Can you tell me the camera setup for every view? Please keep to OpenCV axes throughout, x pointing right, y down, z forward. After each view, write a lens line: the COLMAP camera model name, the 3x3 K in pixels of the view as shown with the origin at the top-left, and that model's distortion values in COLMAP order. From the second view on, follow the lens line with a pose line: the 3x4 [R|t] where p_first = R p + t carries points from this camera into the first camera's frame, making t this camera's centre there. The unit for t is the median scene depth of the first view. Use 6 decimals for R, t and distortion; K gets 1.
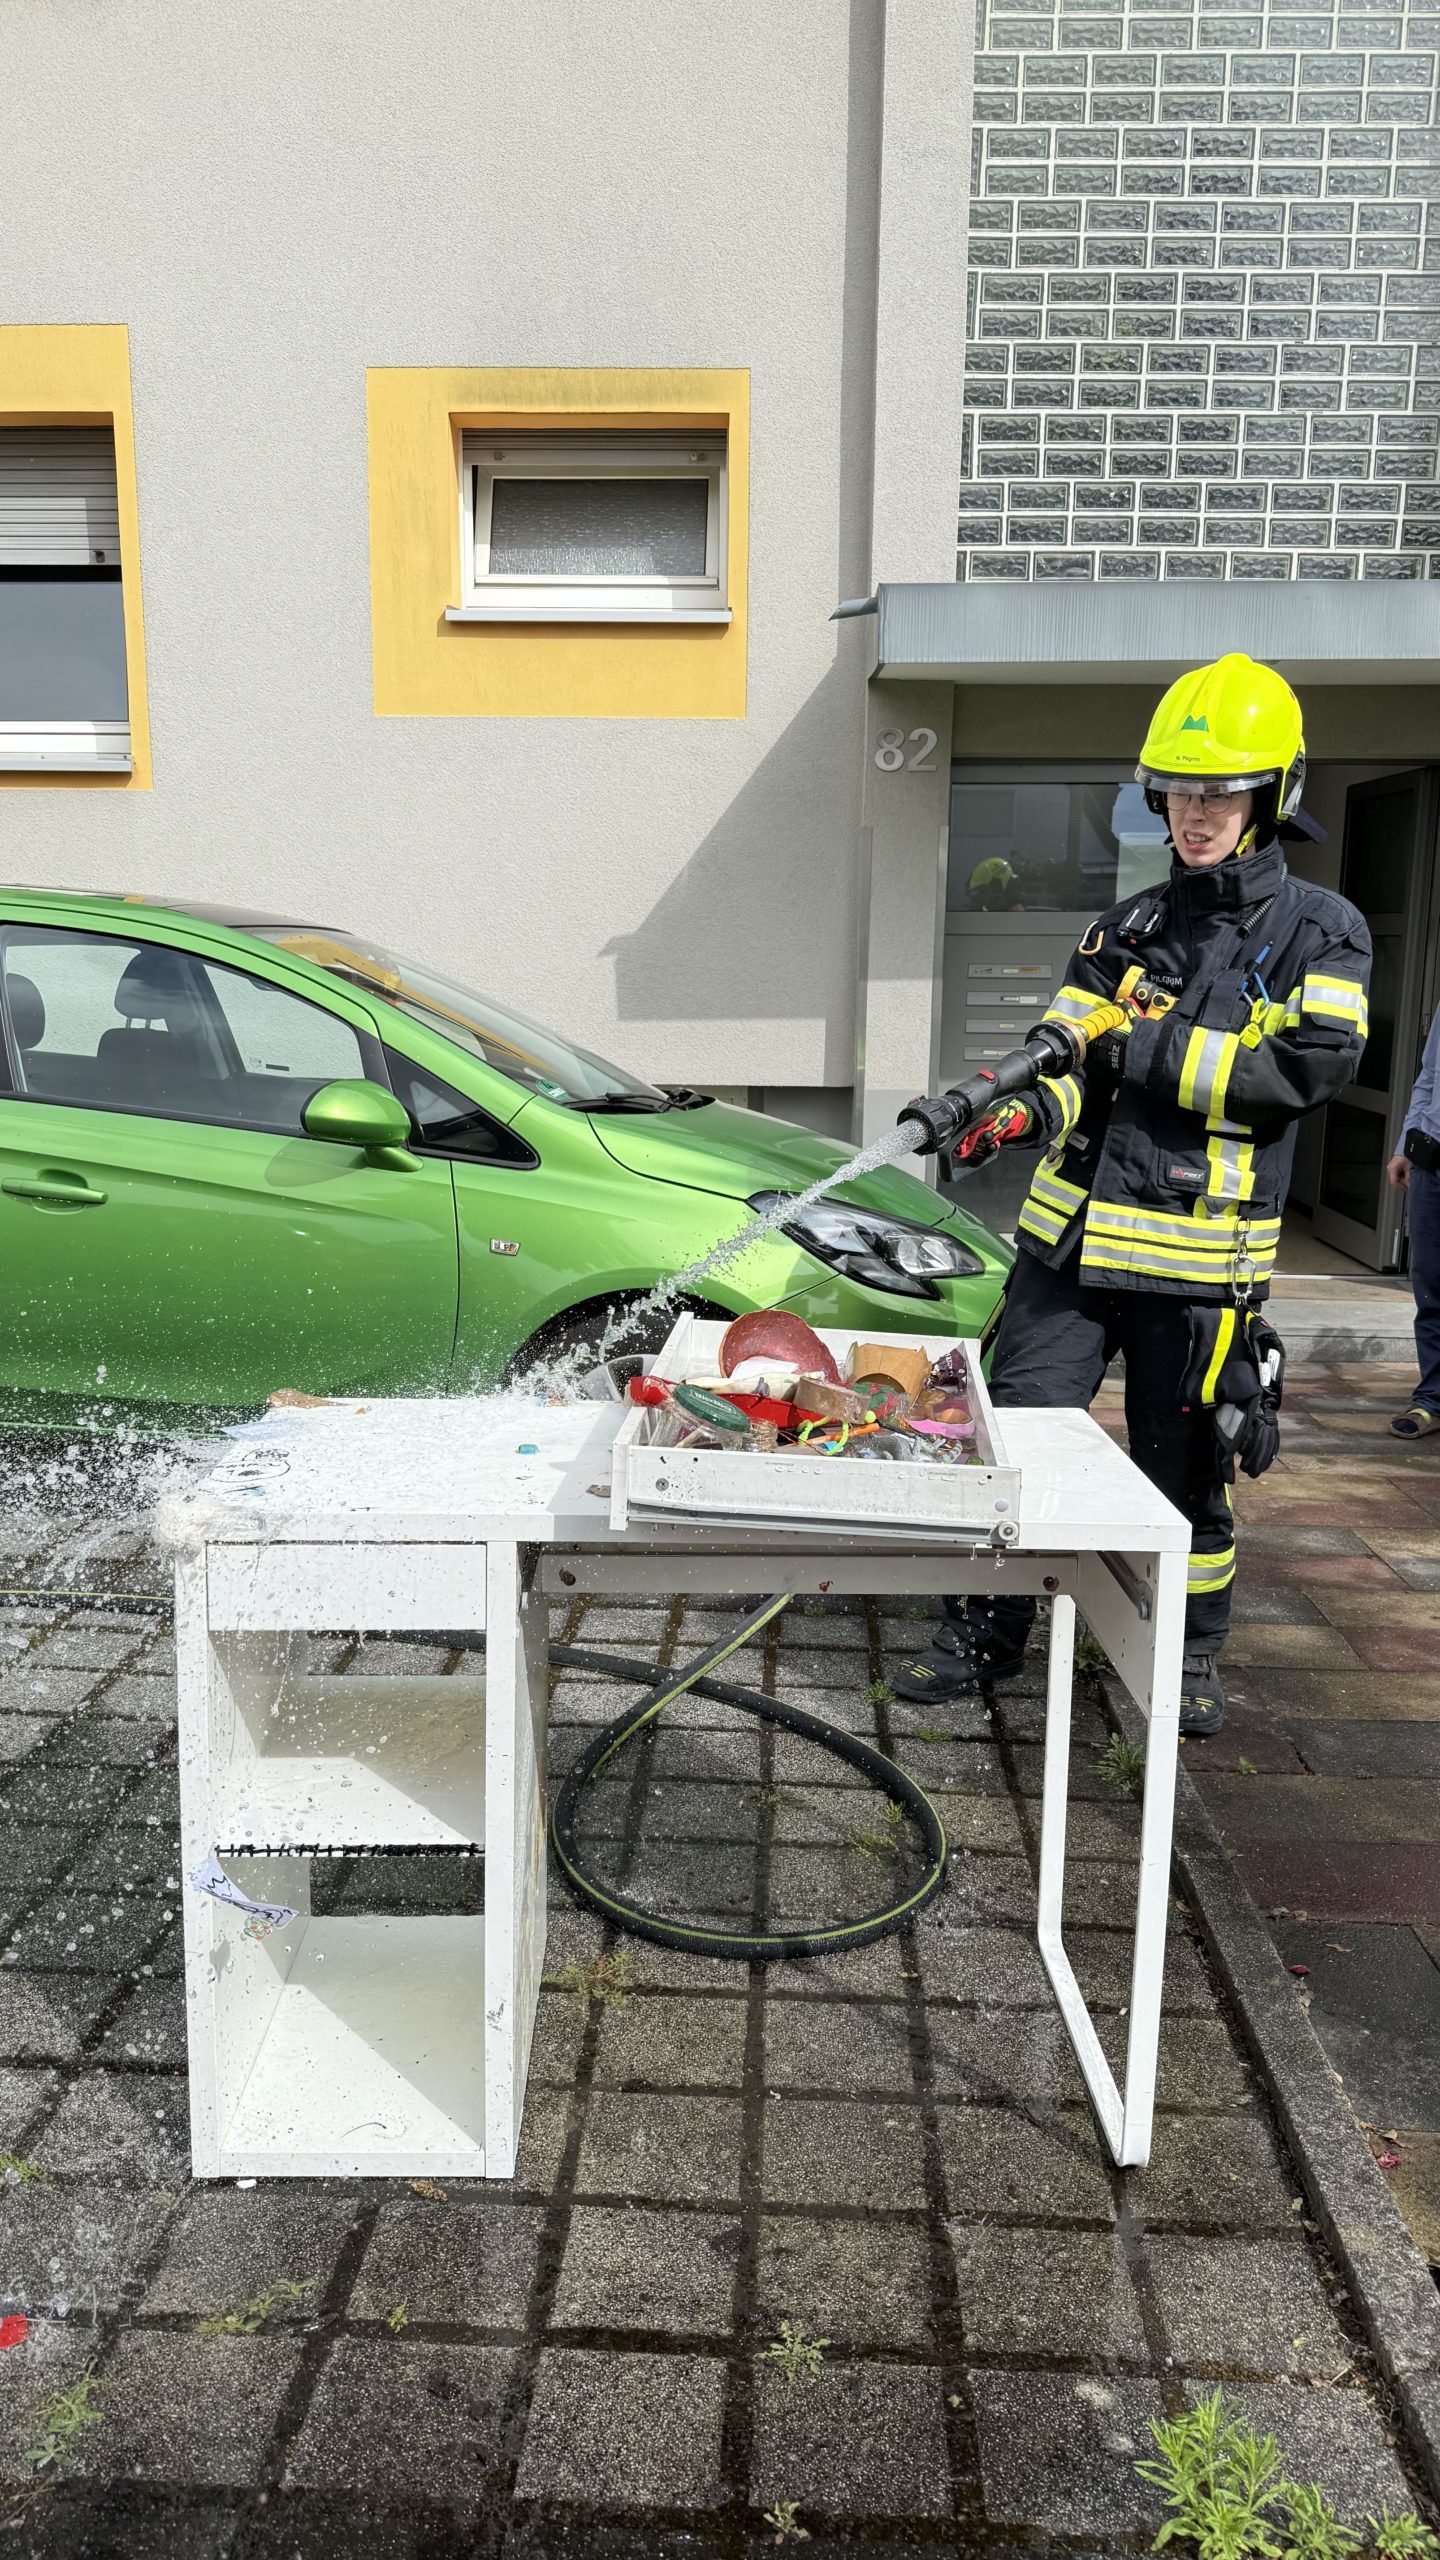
lens RADIAL K [[1710.5, 0, 720.3], [0, 1710.5, 1324.2], [0, 0, 1]] dist [-0.005469, -0.051632]
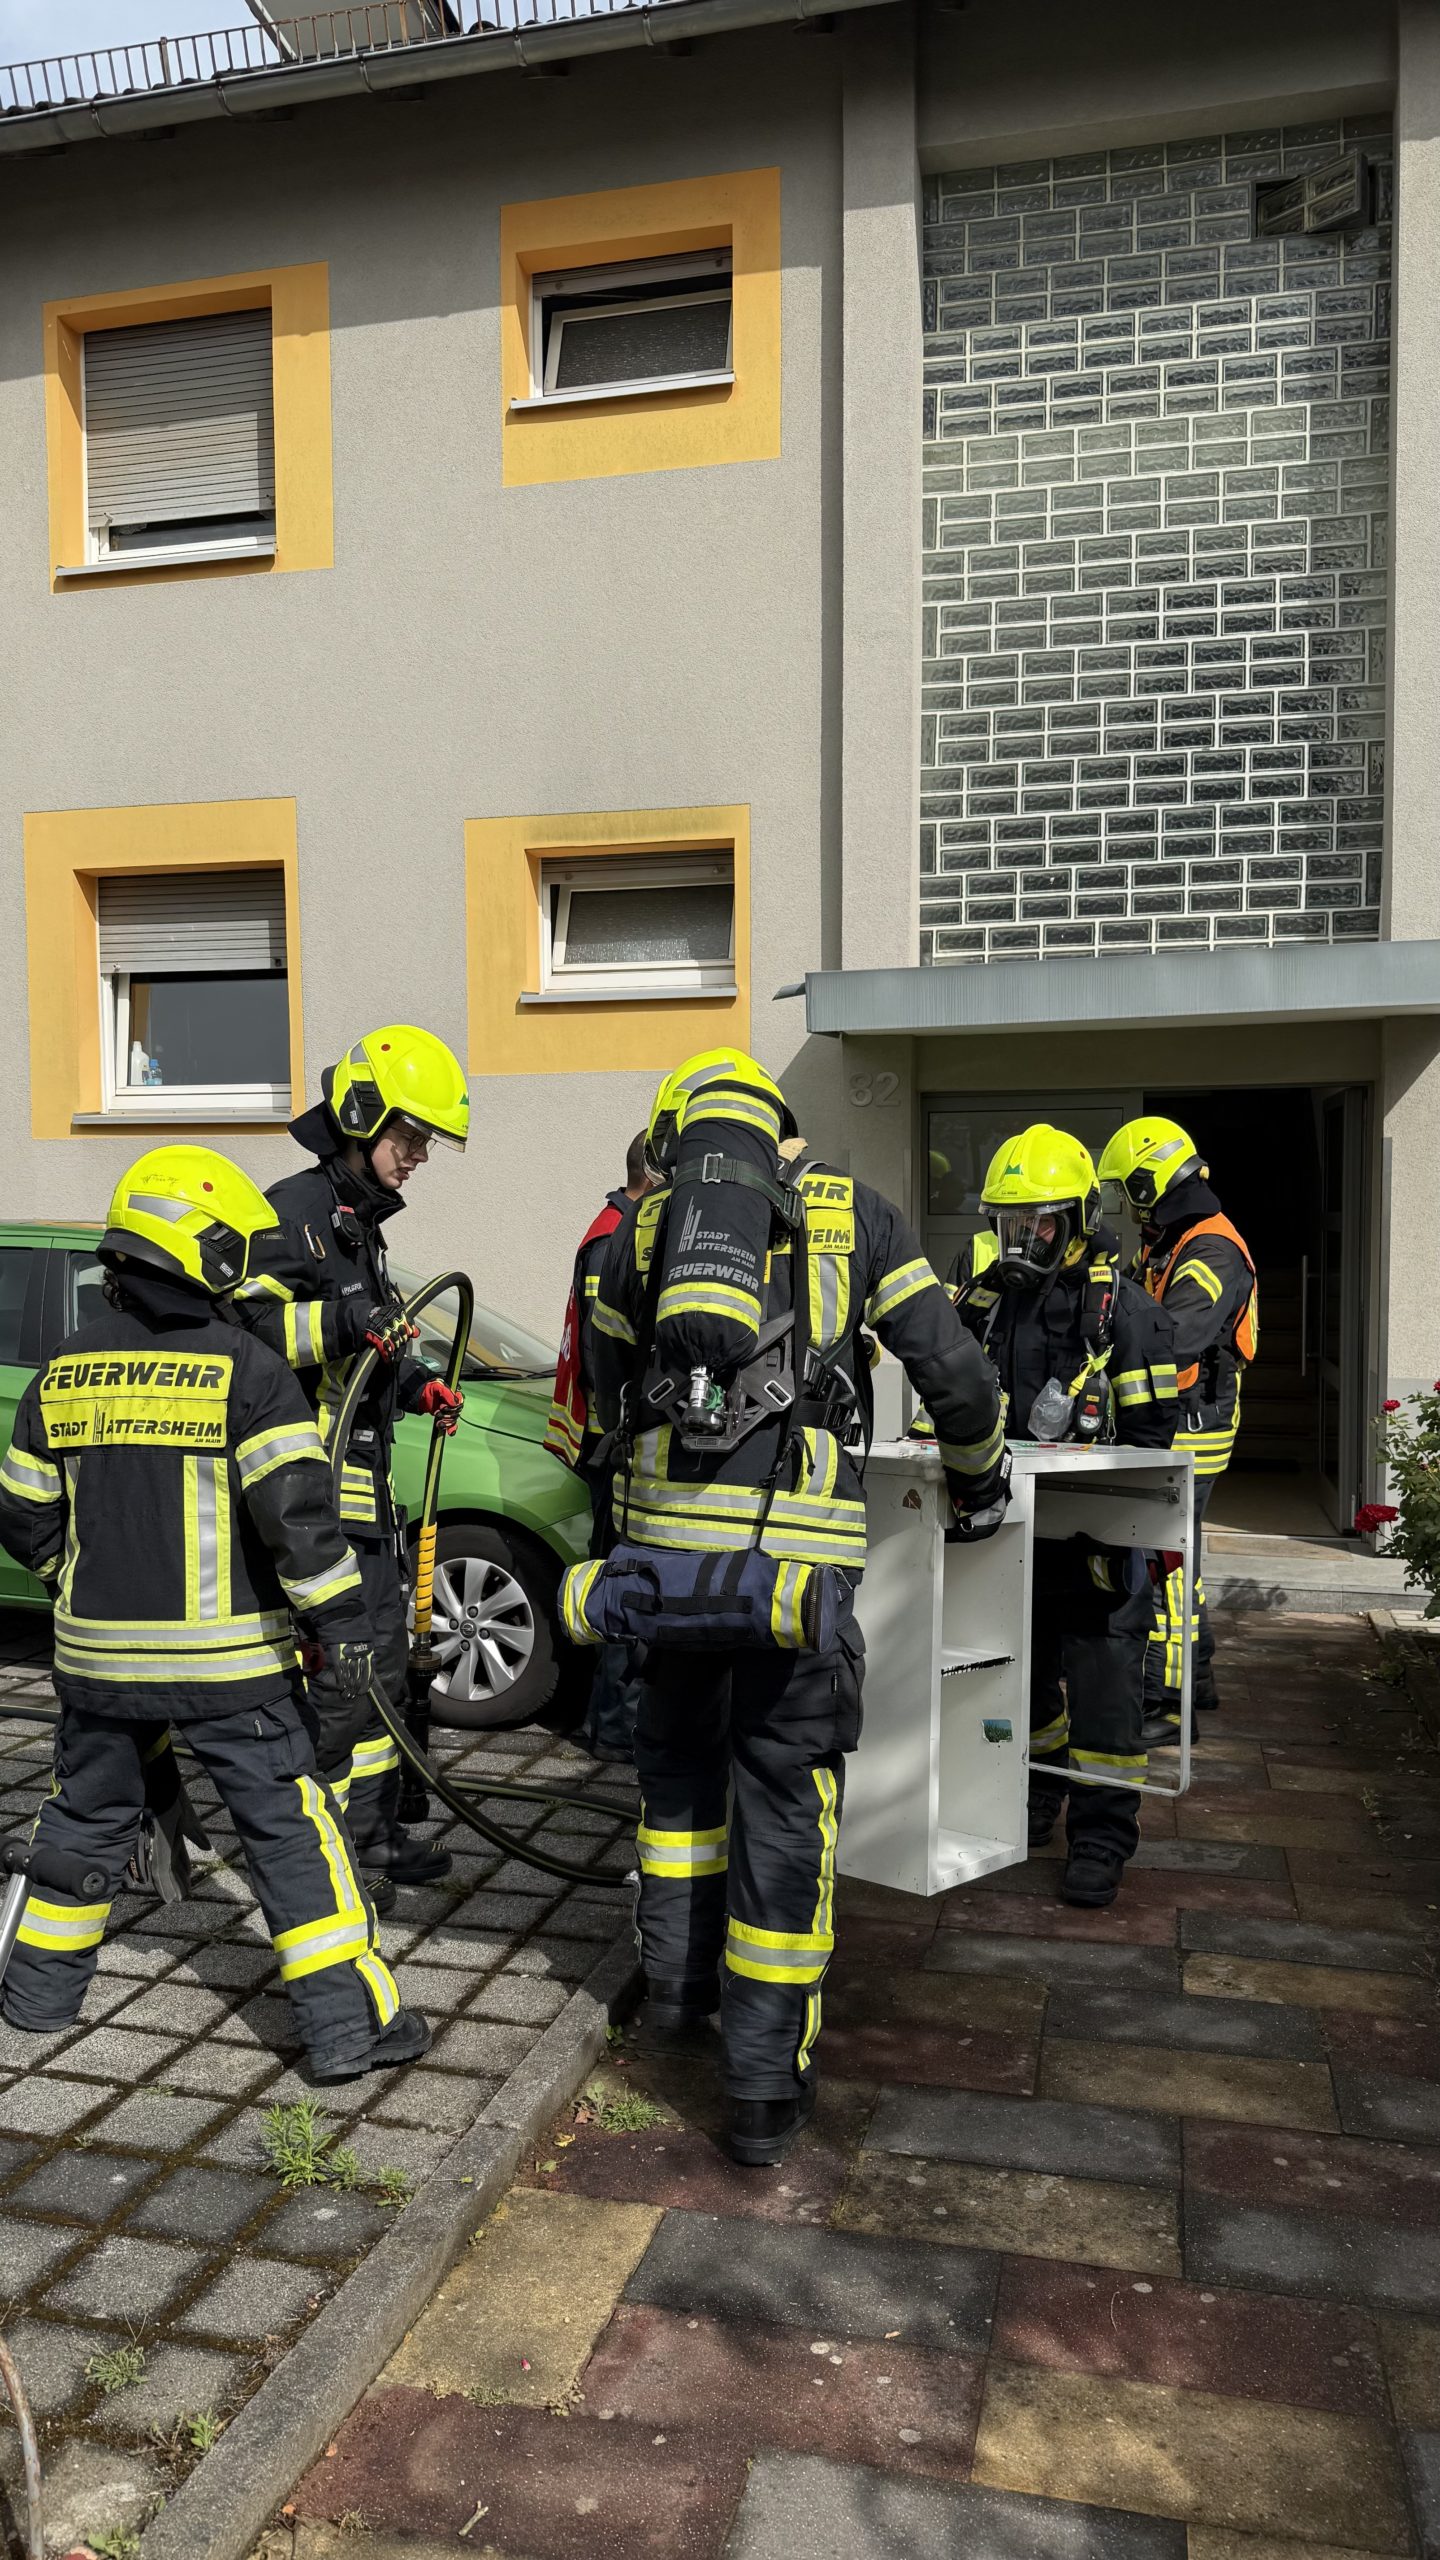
lens RADIAL K [[1710.5, 0, 720.3], [0, 1710.5, 1324.2], [0, 0, 1]] dist [-0.005469, -0.051632]
pose [[0.980512, -0.003783, -0.196422, 0.237174], [-0.028037, 0.986886, -0.158964, 0.024238], [0.194447, 0.161373, 0.967548, -0.171785]]
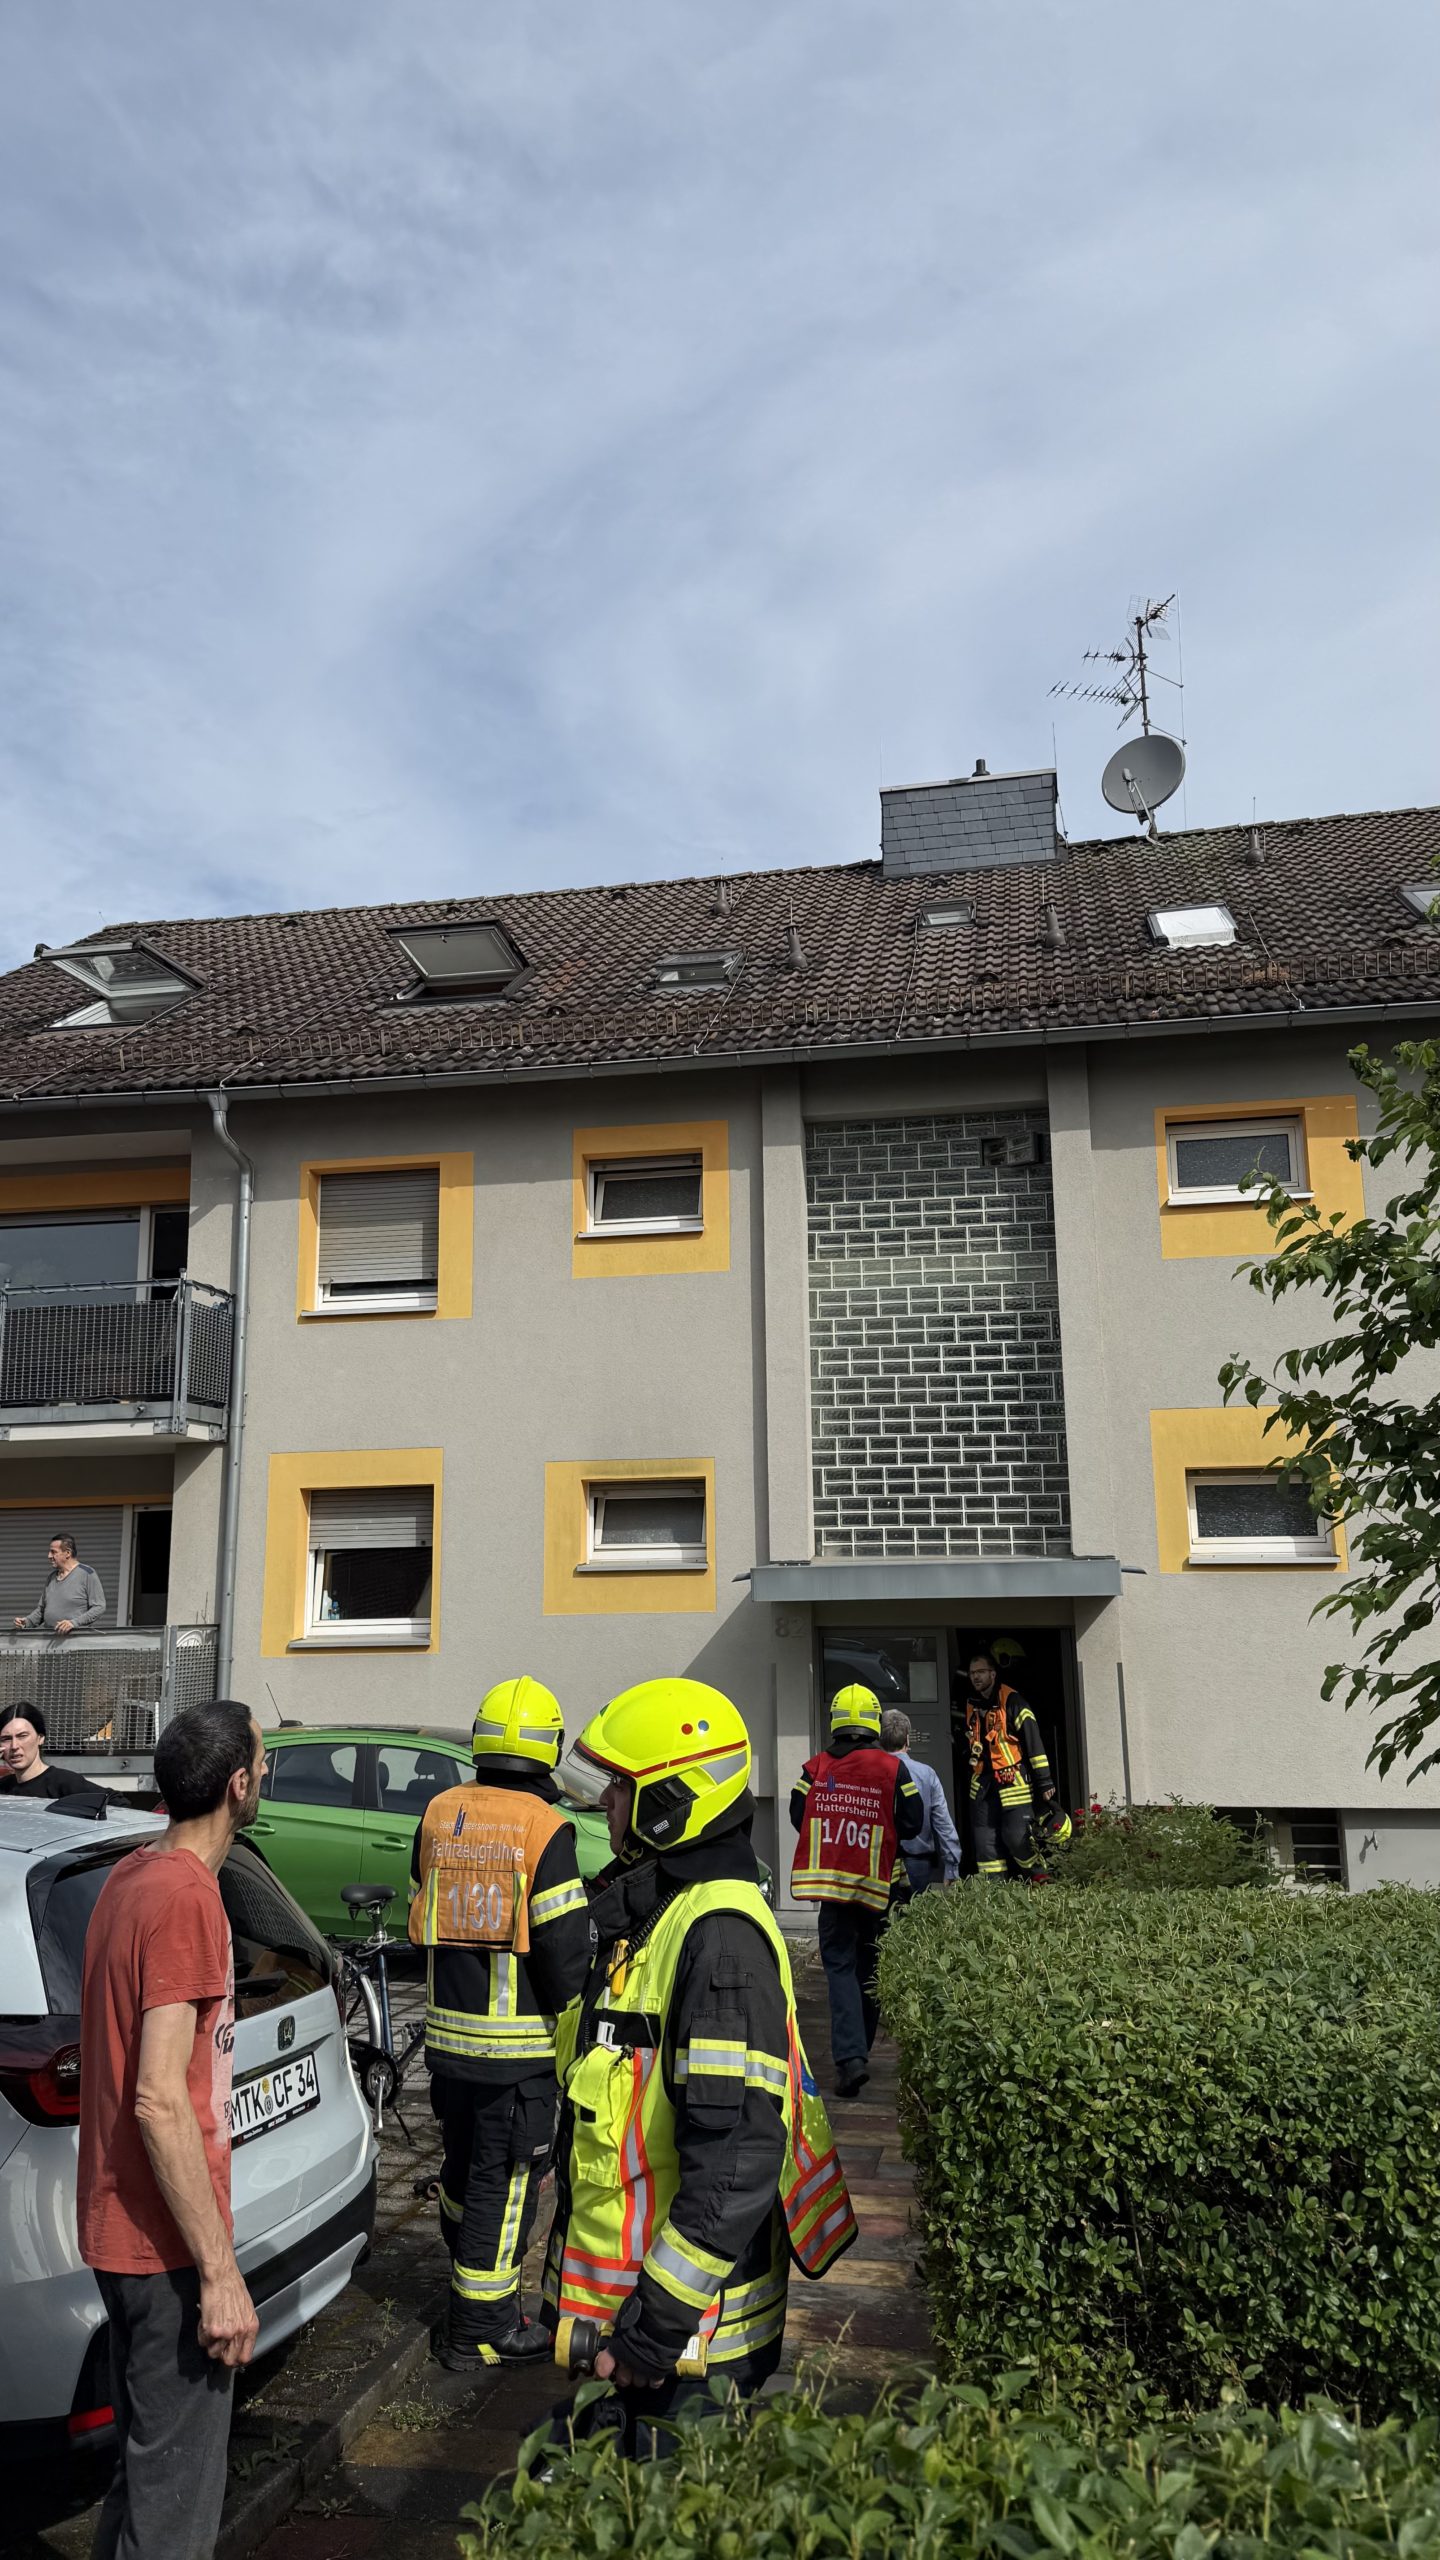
lens RADIAL K [[1851.2, 0, 713.8], [0, 1851.2, 1243.3], [0, 0, 1]] dist [0.148187, -0.000291]
pose [[0.985958, -0.056598, -0.157113, 0.397742], [-0.013797, 0.909994, -0.414392, 0.176644], [0.166425, 0.410741, 0.896434, -1.233115]]
